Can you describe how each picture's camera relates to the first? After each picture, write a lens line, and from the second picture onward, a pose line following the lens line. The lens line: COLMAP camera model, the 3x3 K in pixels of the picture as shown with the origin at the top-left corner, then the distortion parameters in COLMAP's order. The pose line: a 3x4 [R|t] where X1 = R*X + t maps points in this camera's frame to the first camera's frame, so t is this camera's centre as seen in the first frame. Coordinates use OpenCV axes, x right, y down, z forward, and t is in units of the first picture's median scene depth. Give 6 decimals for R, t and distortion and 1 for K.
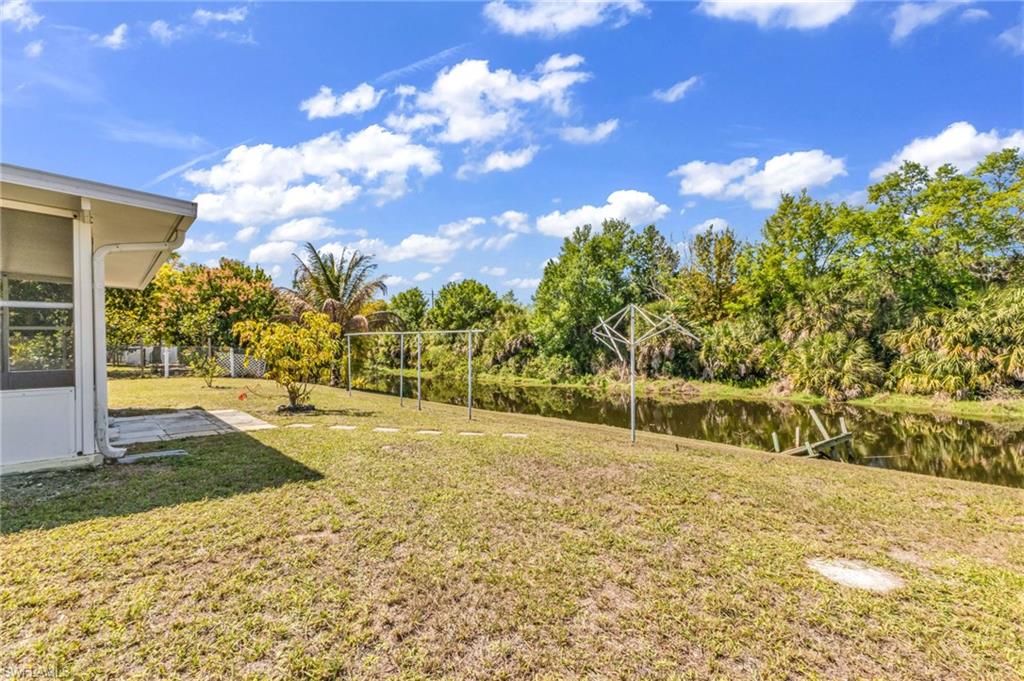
lens RADIAL K [[445.3, 0, 514.0], [0, 445.3, 338.0], [0, 0, 1]] dist [0.010111, -0.001201]
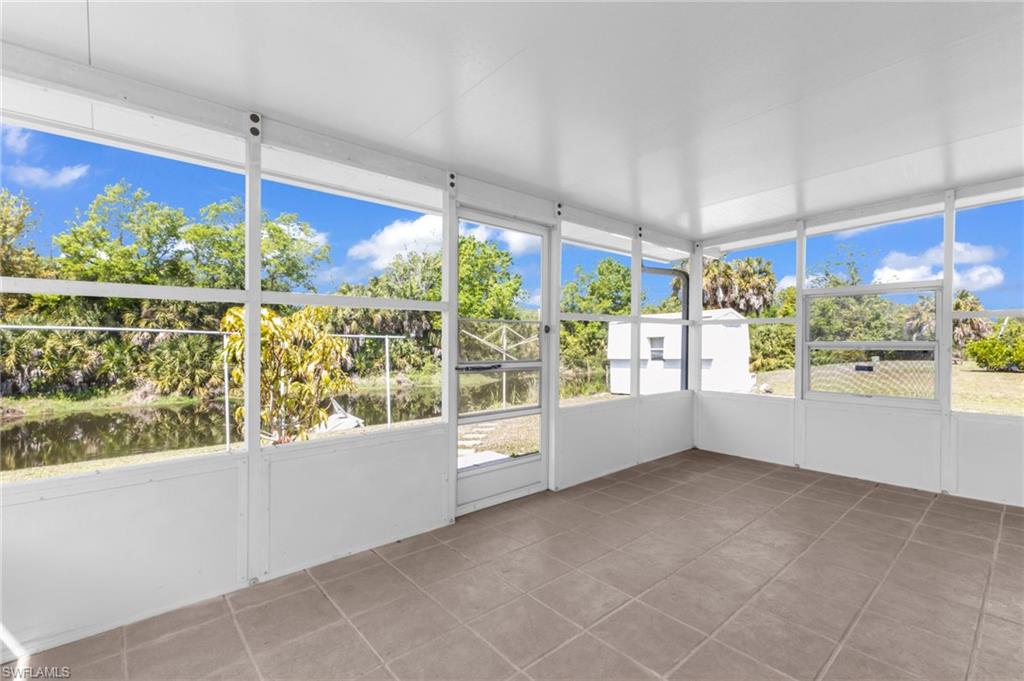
lens RADIAL K [[445.3, 0, 524.6], [0, 445.3, 343.1], [0, 0, 1]] dist [0.010111, -0.001201]
pose [[0.031524, 0.006906, 0.999479, -0.274987], [-0.018329, 0.999812, -0.006331, -0.000676], [-0.999335, -0.018120, 0.031644, 0.173407]]
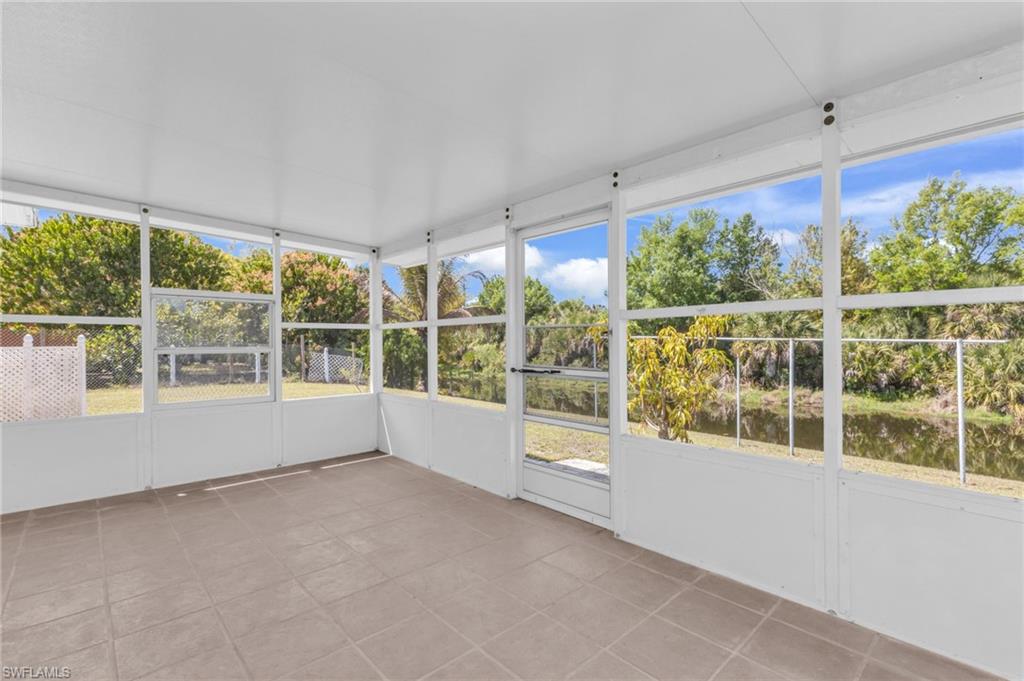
lens RADIAL K [[461.5, 0, 515.5], [0, 461.5, 344.3], [0, 0, 1]] dist [0.008507, 0.002014]
pose [[0.999866, 0.016059, 0.003322, -0.208348], [-0.016116, 0.999706, 0.018128, -0.003044], [-0.003030, -0.018179, 0.999830, 0.103935]]
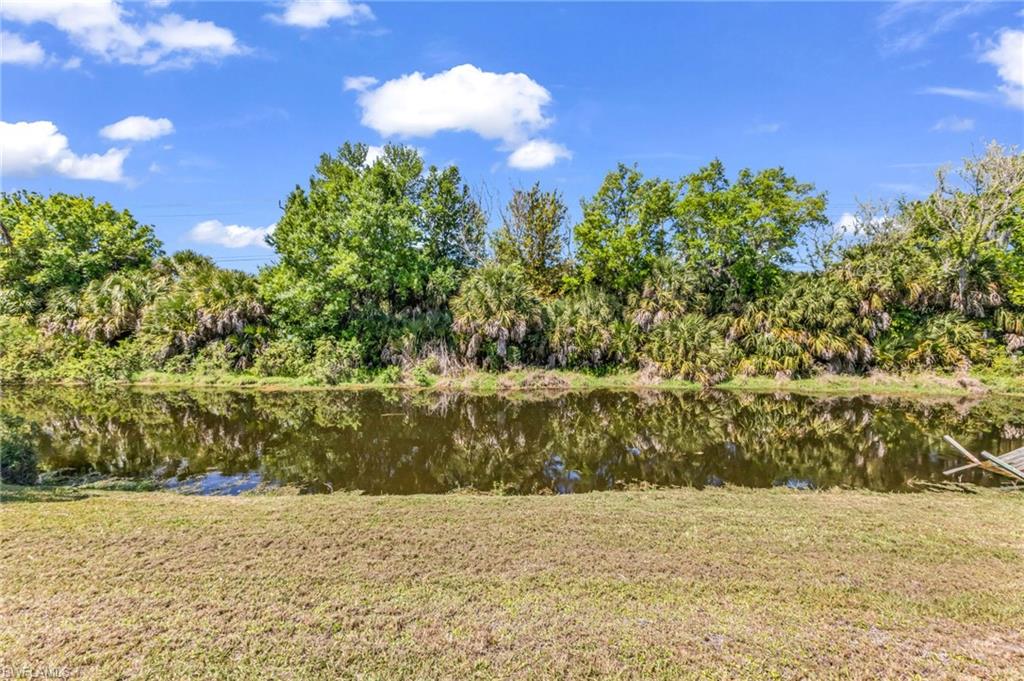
lens RADIAL K [[445.3, 0, 518.8], [0, 445.3, 337.8], [0, 0, 1]] dist [0.010111, -0.001201]
pose [[0.718048, 0.002291, 0.695990, -0.193495], [-0.028801, 0.999236, 0.026425, 0.020303], [-0.695397, -0.039020, 0.717566, 0.499688]]
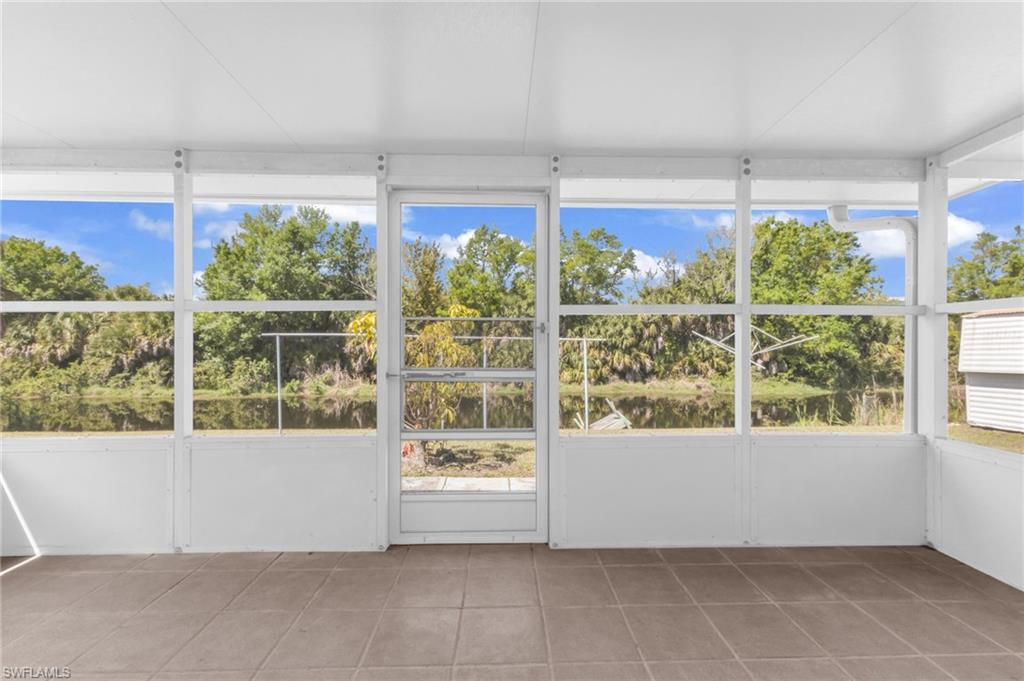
lens RADIAL K [[445.3, 0, 520.1], [0, 445.3, 340.9], [0, 0, 1]] dist [0.010111, -0.001201]
pose [[0.659635, 0.016946, 0.751395, -0.241391], [-0.022031, 0.999752, -0.003207, -0.001765], [-0.751263, -0.014439, 0.659844, 0.134087]]
